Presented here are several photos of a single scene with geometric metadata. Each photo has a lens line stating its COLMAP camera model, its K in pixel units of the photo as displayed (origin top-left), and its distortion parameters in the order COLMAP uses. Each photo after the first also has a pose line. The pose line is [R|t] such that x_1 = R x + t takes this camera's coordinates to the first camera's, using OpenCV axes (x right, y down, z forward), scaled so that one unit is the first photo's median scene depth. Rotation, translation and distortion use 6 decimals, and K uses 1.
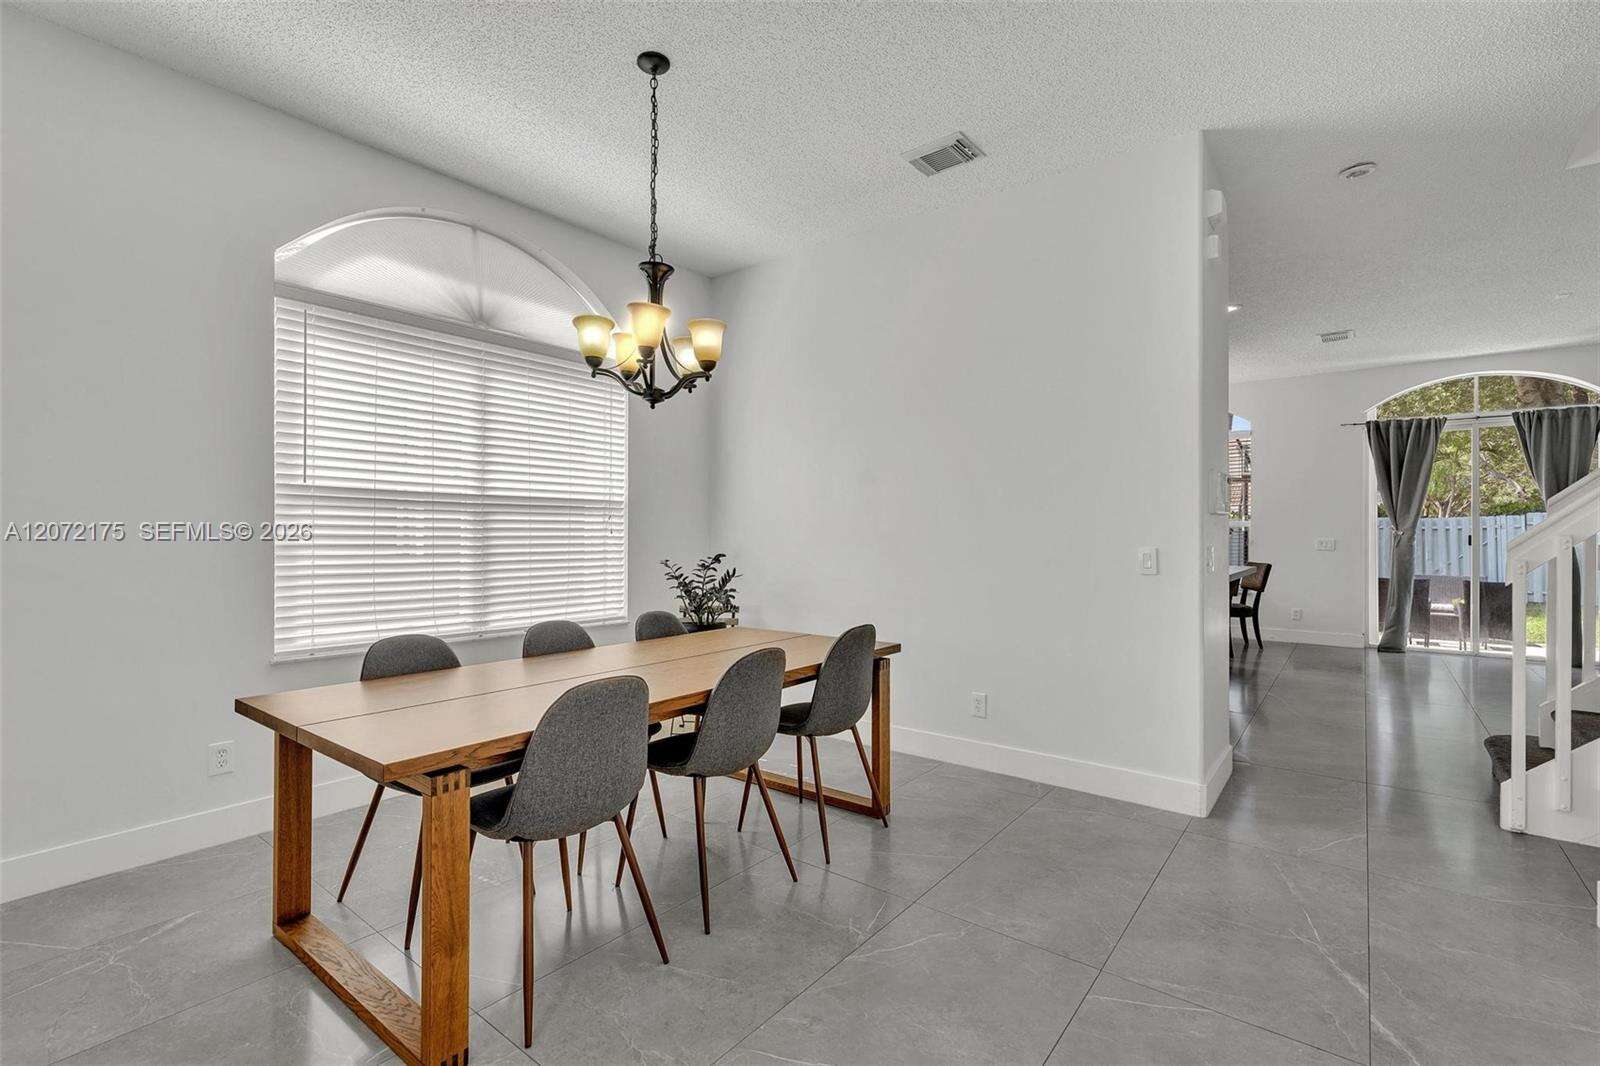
lens RADIAL K [[723.9, 0, 798.4], [0, 723.9, 533.7], [0, 0, 1]] dist [-0.003686, 0.001123]
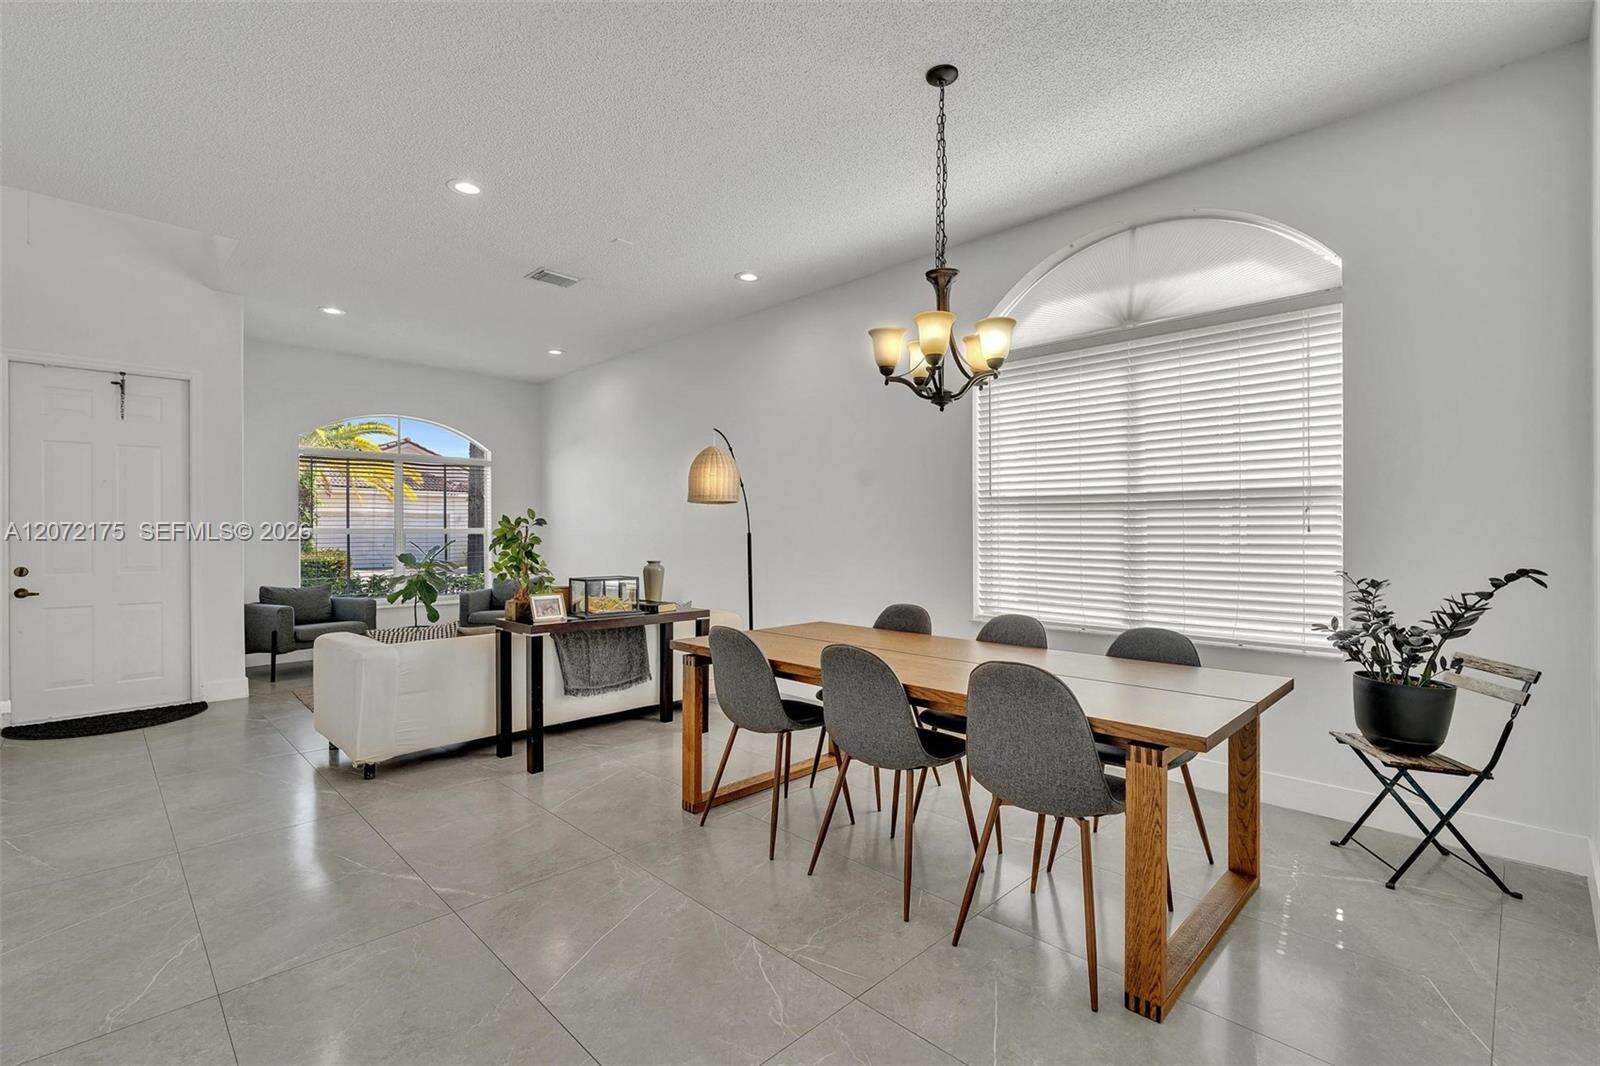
lens RADIAL K [[723.9, 0, 802.4], [0, 723.9, 532.2], [0, 0, 1]] dist [-0.003686, 0.001123]
pose [[-0.120260, -0.000777, -0.992742, 0.321047], [0.002086, 0.999997, -0.001035, 0.000234], [0.992740, -0.002195, -0.120258, 0.349763]]
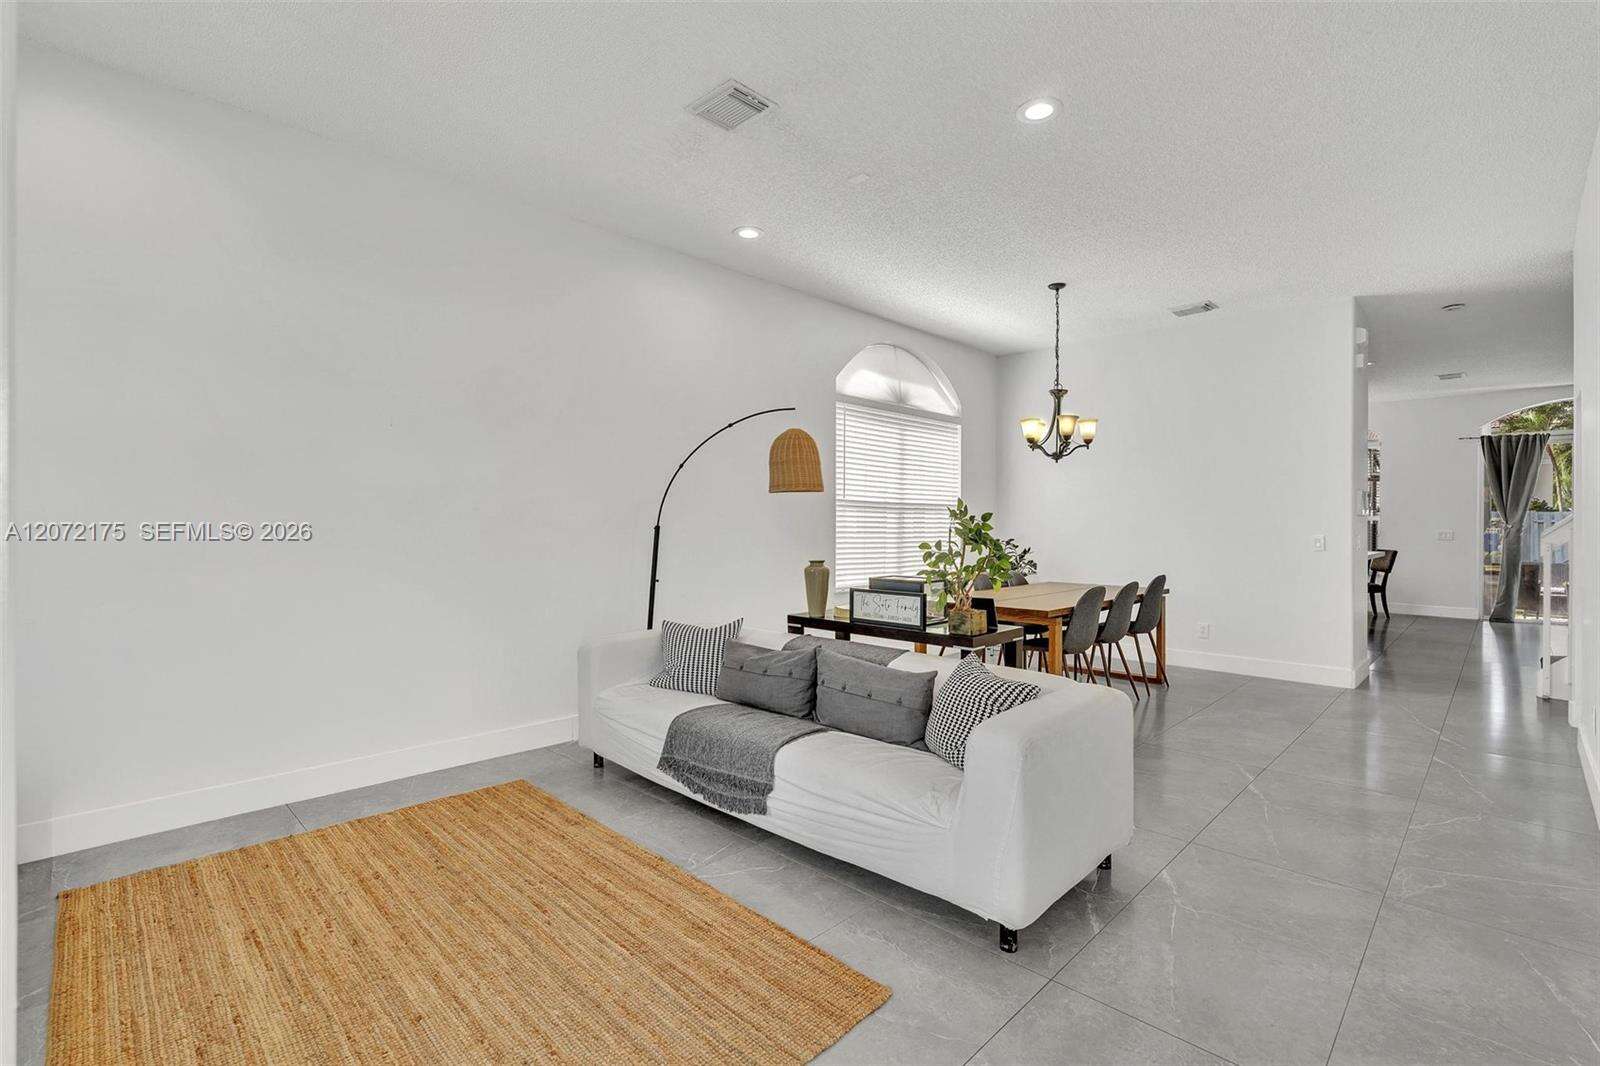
lens RADIAL K [[723.9, 0, 810.6], [0, 723.9, 522.4], [0, 0, 1]] dist [-0.003686, 0.001123]
pose [[0.994510, 0.004238, -0.104560, -0.246183], [-0.004244, 0.999991, 0.000167, -0.002862], [0.104559, 0.000278, 0.994519, -0.382218]]
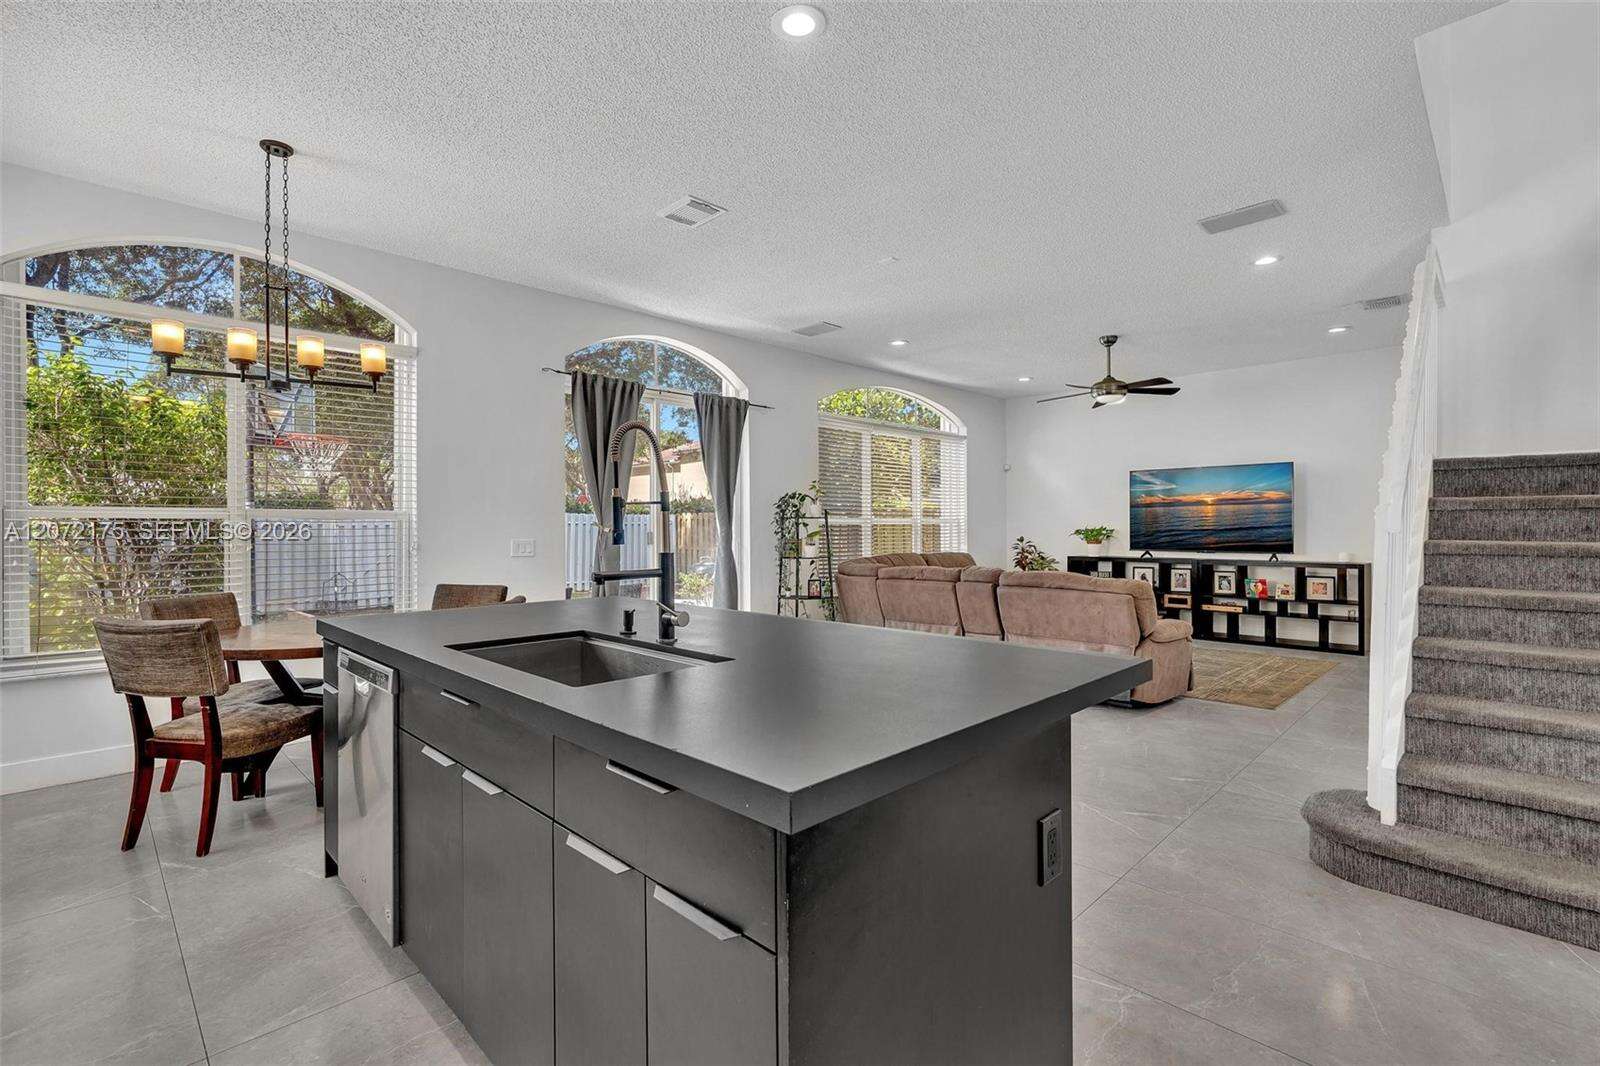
lens RADIAL K [[723.9, 0, 800.5], [0, 723.9, 526.7], [0, 0, 1]] dist [-0.003686, 0.001123]
pose [[0.119637, -0.000601, 0.992818, 0.126241], [0.006429, 0.999979, -0.000169, -0.003019], [-0.992797, 0.006403, 0.119638, 0.763326]]
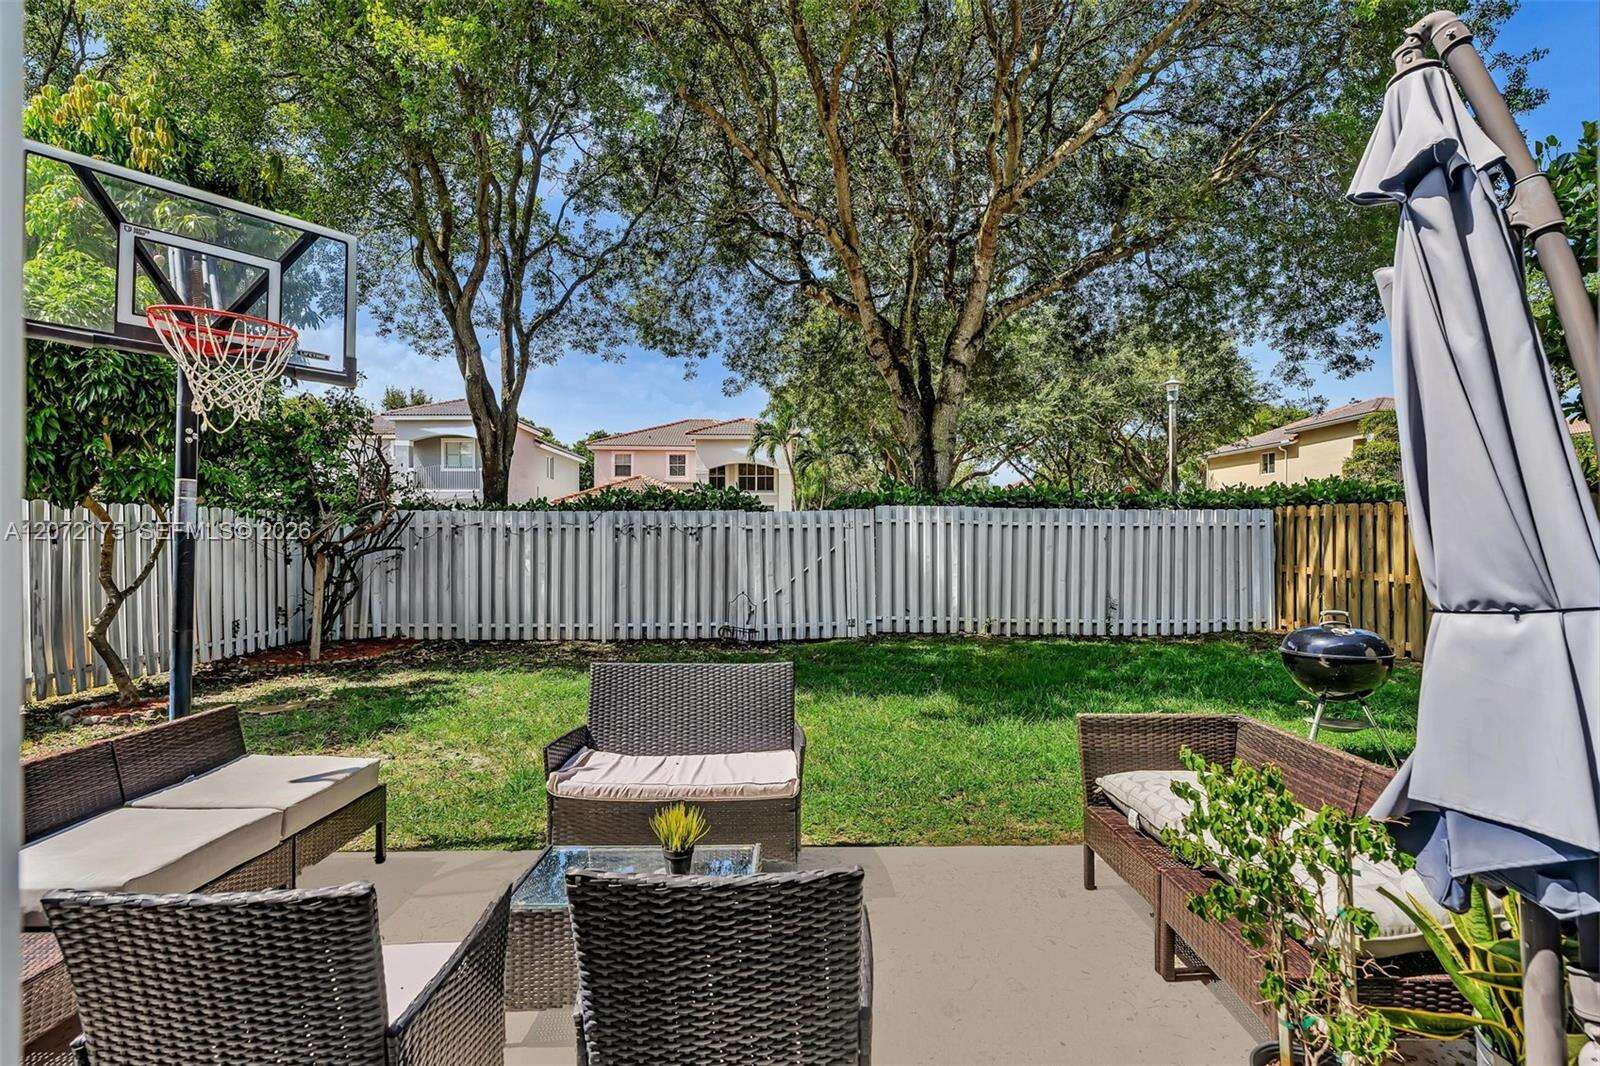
lens RADIAL K [[716.4, 0, 804.6], [0, 716.4, 536.2], [0, 0, 1]] dist [0.001819, 0.000157]
pose [[0.777298, -0.006705, 0.629097, 1.003803], [0.003278, 0.999973, 0.006608, -0.007214], [-0.629124, -0.003074, 0.777299, 0.990481]]
